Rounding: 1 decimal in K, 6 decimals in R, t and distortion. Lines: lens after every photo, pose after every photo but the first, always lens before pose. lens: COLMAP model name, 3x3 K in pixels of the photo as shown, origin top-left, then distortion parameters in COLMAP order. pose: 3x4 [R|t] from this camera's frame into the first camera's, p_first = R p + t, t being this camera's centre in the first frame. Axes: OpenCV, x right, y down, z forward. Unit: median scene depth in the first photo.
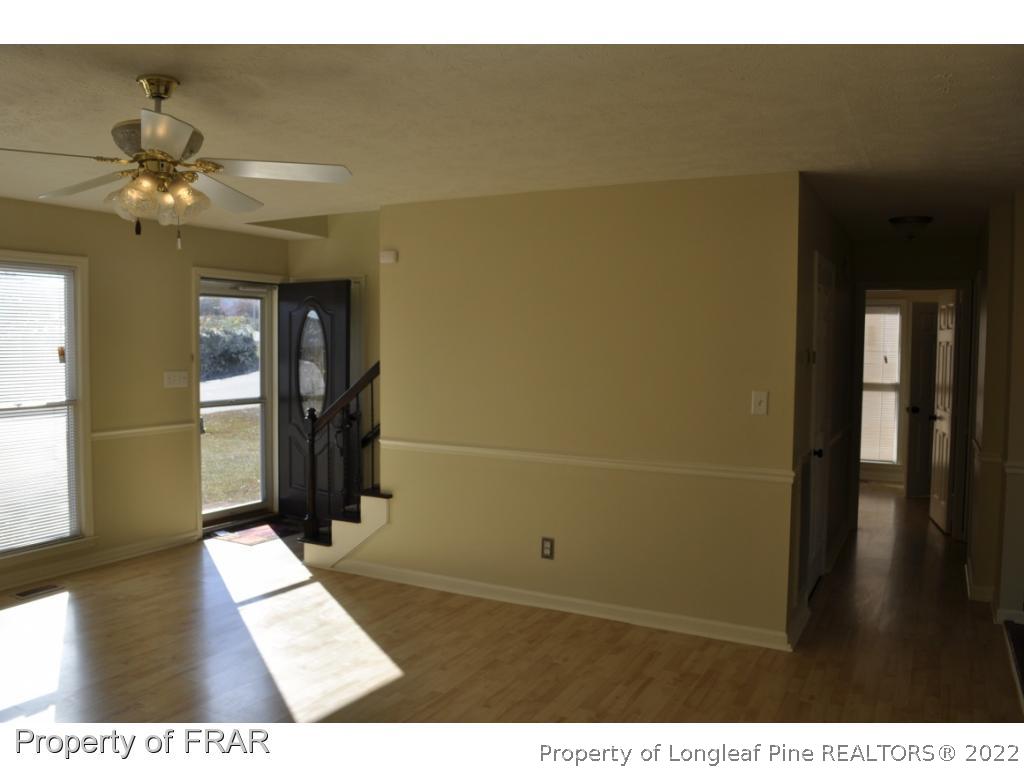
lens RADIAL K [[803.5, 0, 512.0], [0, 803.5, 384.0], [0, 0, 1]] dist [-0.083760, 0.011074]
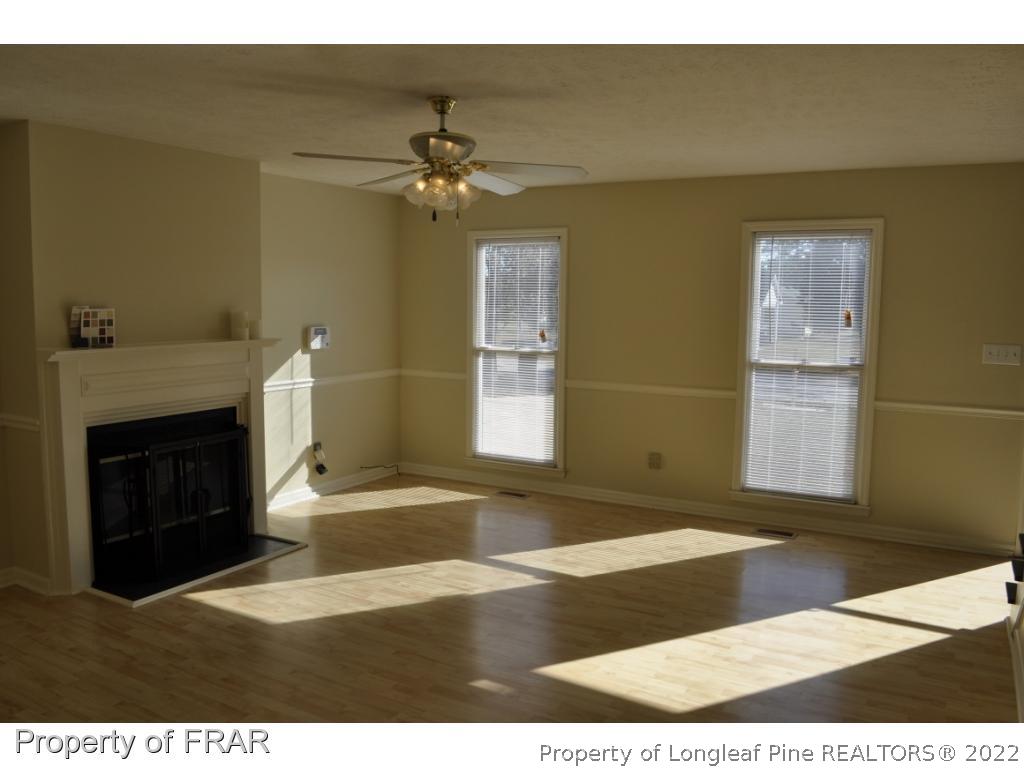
lens RADIAL K [[803.5, 0, 512.0], [0, 803.5, 384.0], [0, 0, 1]] dist [-0.083760, 0.011074]
pose [[-0.020185, 0.100913, -0.994690, 0.476812], [-0.063927, 0.992727, 0.102012, -0.032106], [0.997750, 0.065647, -0.013588, 0.609967]]
